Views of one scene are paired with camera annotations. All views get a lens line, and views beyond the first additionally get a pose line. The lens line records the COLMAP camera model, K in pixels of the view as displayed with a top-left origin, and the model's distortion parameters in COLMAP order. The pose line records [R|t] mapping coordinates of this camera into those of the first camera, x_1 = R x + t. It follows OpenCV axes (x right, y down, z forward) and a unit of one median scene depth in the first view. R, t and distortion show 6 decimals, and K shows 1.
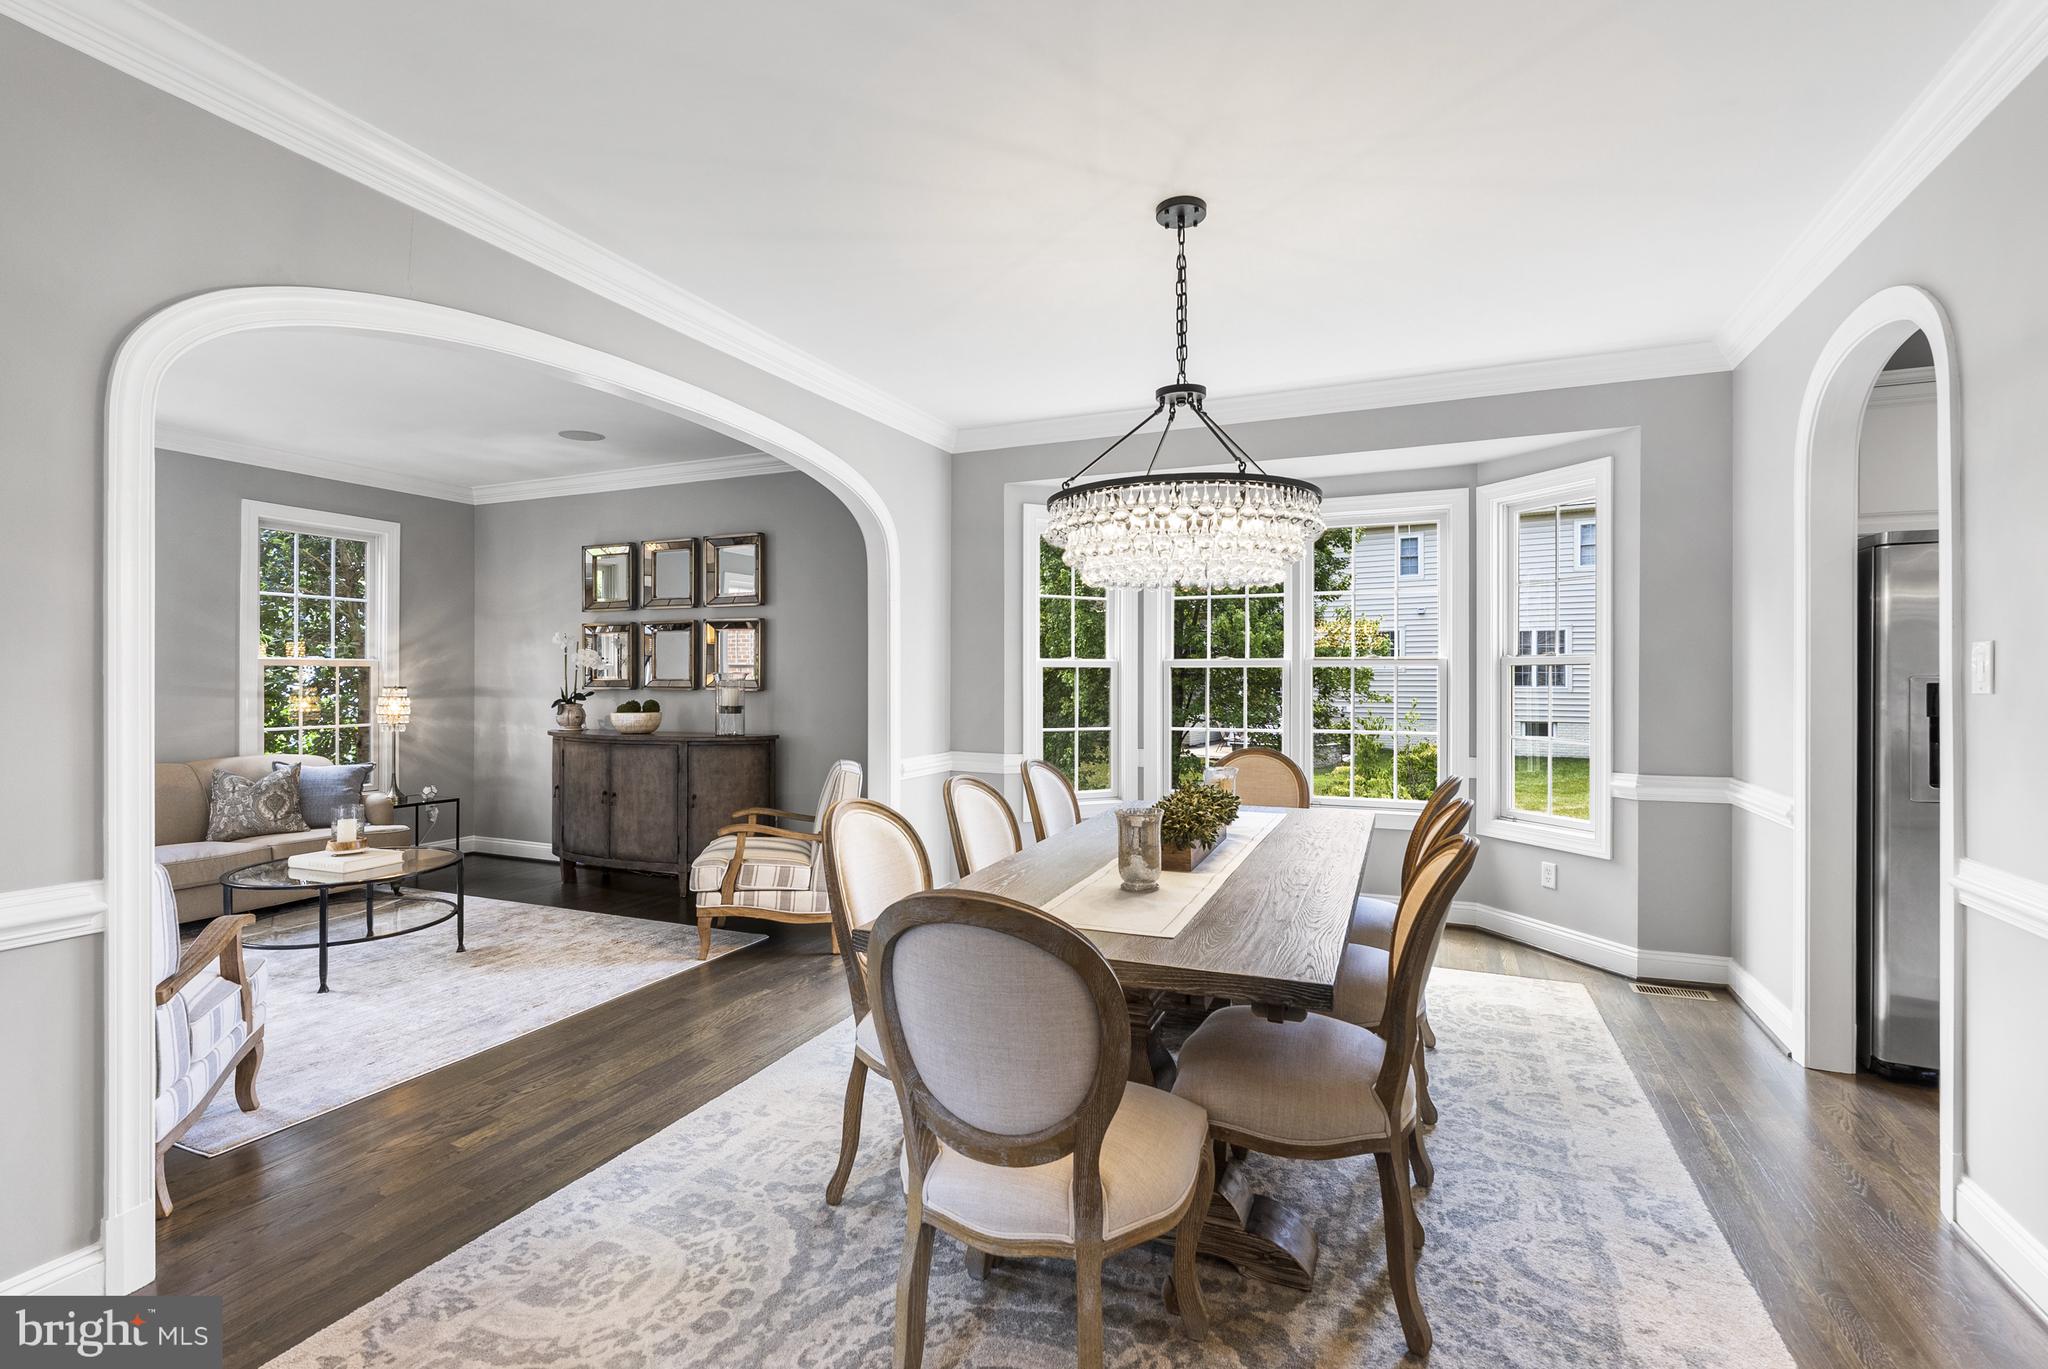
lens RADIAL K [[960.2, 0, 1014.5], [0, 960.2, 682.8], [0, 0, 1]] dist [0.001094, 0.000213]
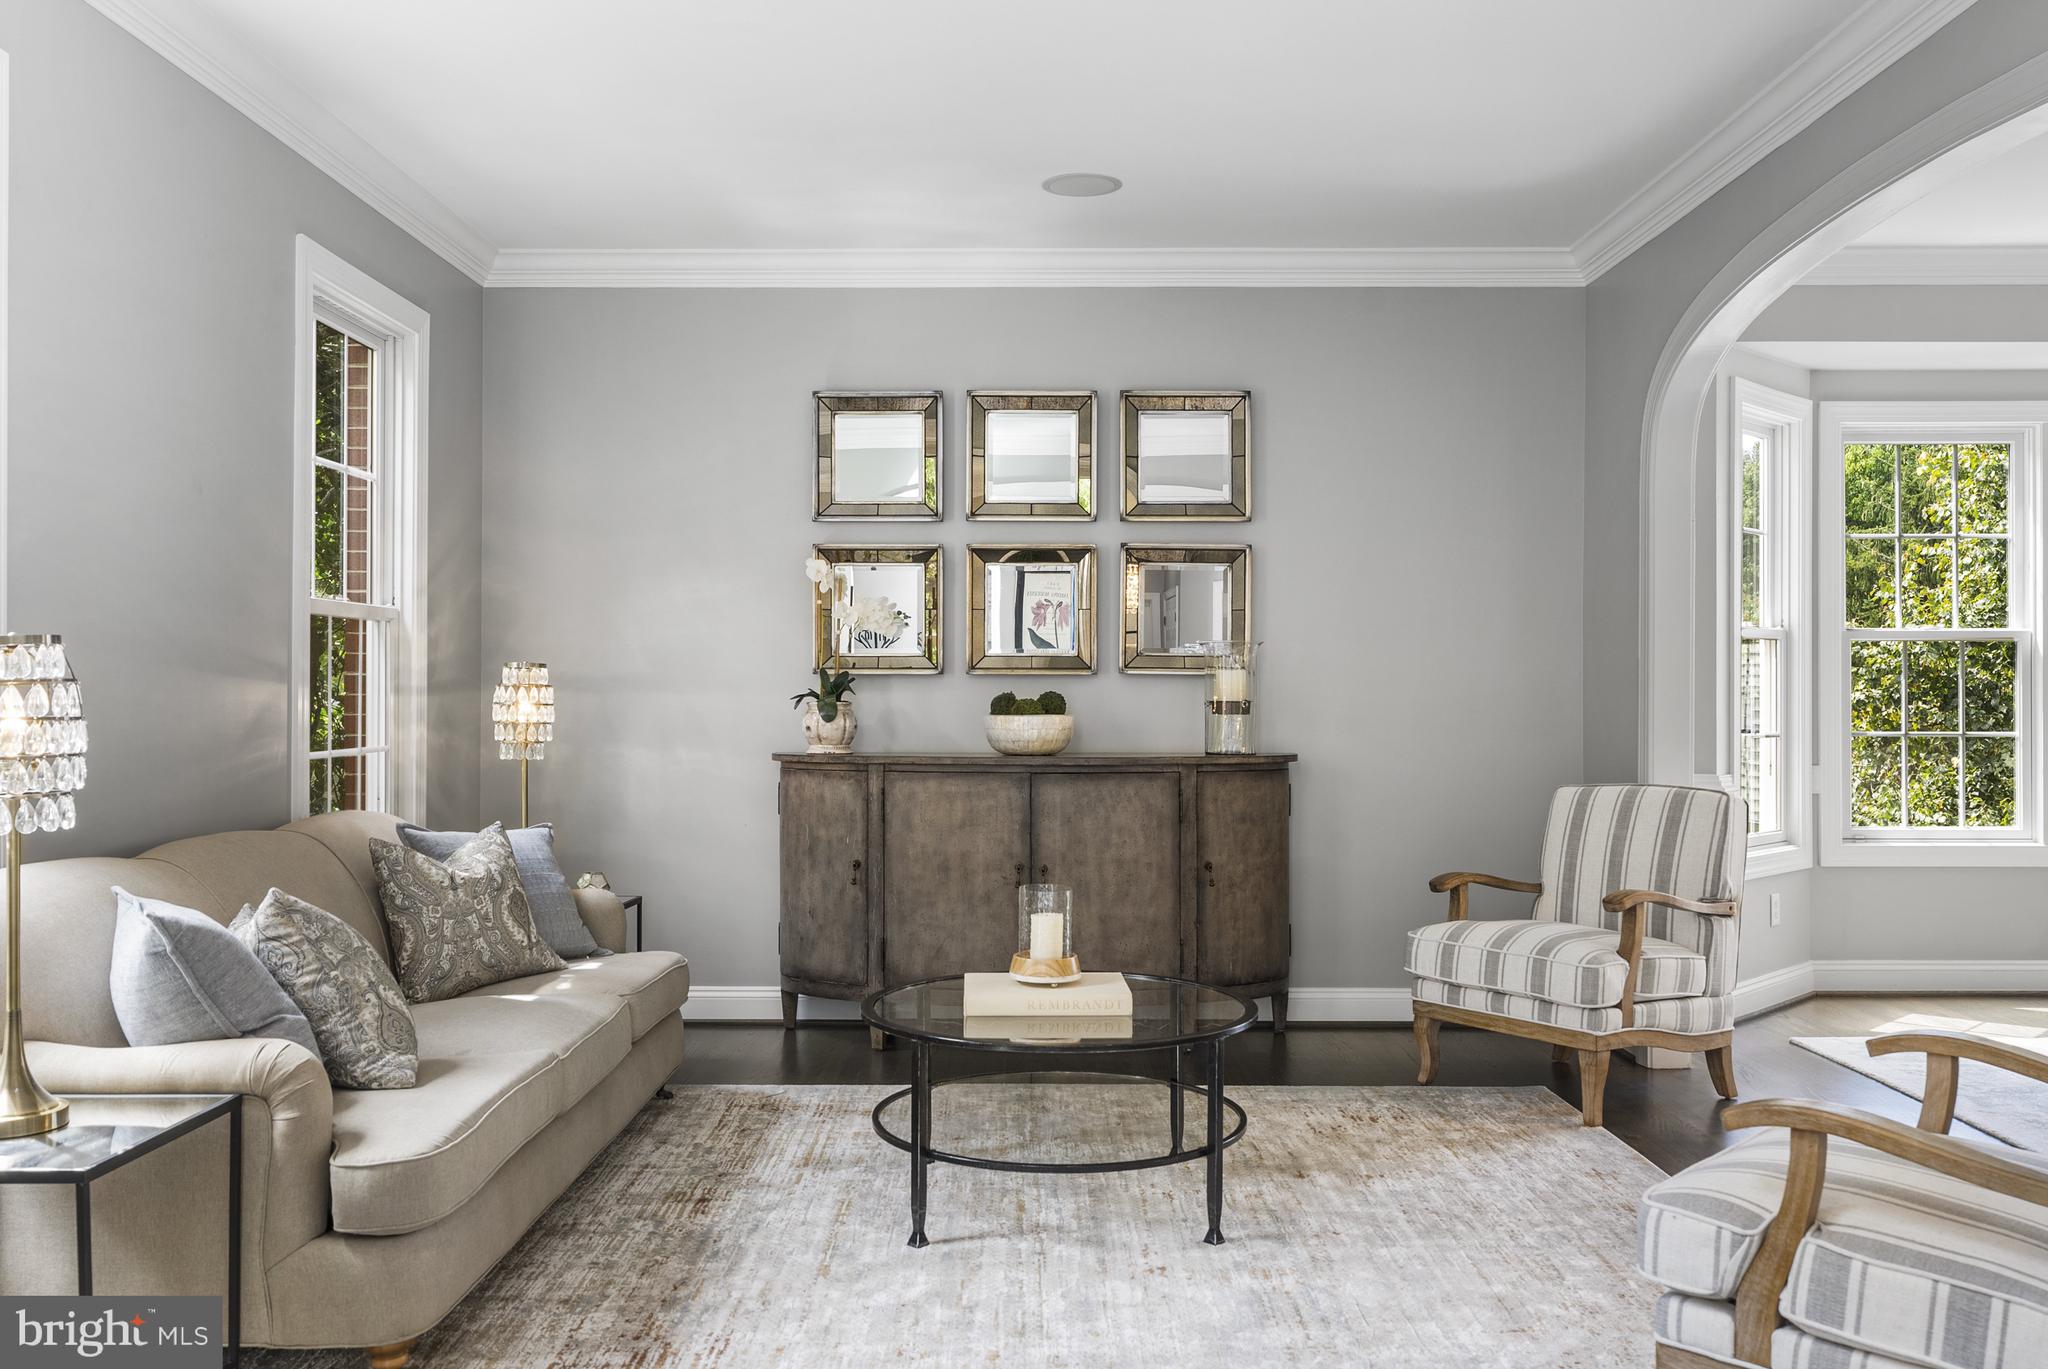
lens RADIAL K [[1729.4, 0, 1027.0], [0, 1729.4, 683.5], [0, 0, 1]] dist [0.013412, 0.001595]
pose [[0.915300, 0.003381, 0.402757, -0.813189], [0.000100, 0.999963, -0.008623, 0.022696], [-0.402772, 0.007933, 0.915266, 0.135694]]
